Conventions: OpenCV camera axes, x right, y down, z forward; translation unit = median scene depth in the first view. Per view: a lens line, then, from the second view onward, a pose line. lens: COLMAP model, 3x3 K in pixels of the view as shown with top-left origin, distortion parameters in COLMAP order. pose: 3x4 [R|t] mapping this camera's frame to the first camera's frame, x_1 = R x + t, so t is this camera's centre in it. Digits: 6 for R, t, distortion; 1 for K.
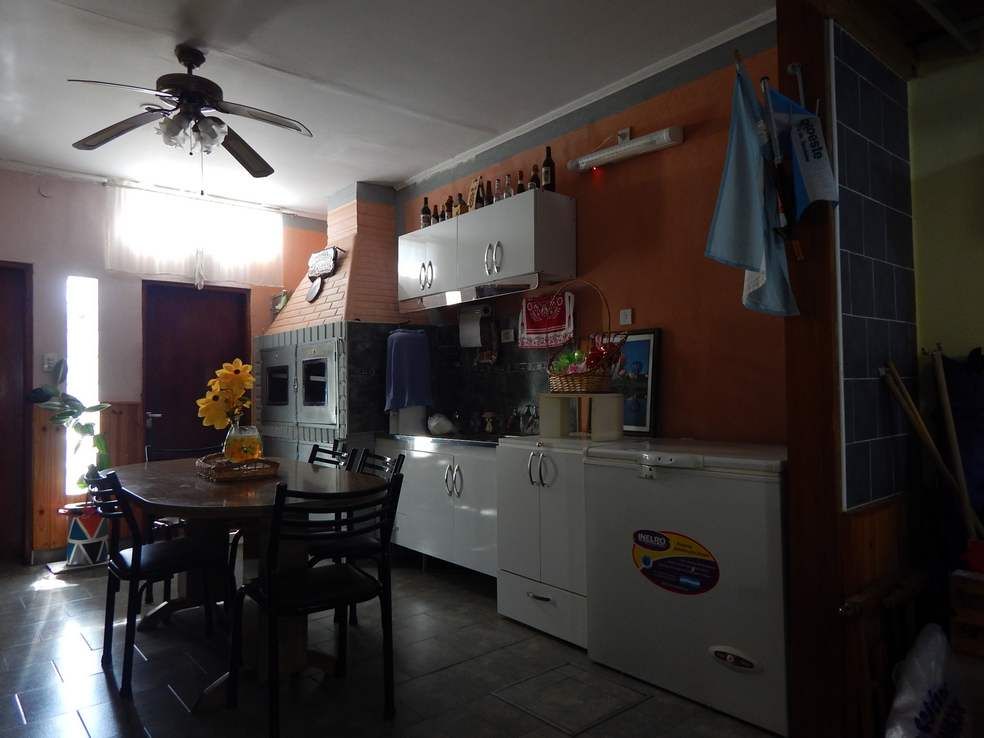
lens RADIAL K [[654.6, 0, 492.5], [0, 654.6, 365.7], [0, 0, 1]] dist [0.012180, -0.008802]
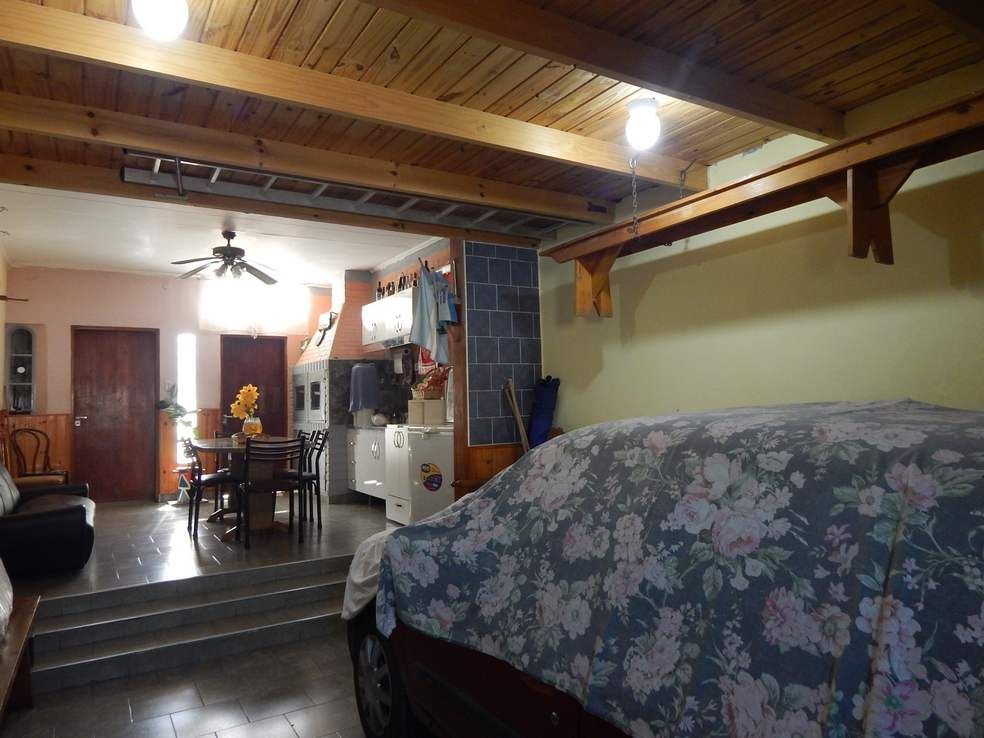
lens RADIAL K [[654.6, 0, 492.5], [0, 654.6, 365.7], [0, 0, 1]] dist [0.012180, -0.008802]
pose [[0.988791, -0.016337, -0.148410, 0.435866], [0.013288, 0.999680, -0.021509, -0.008806], [0.148714, 0.019296, 0.988692, -0.594978]]
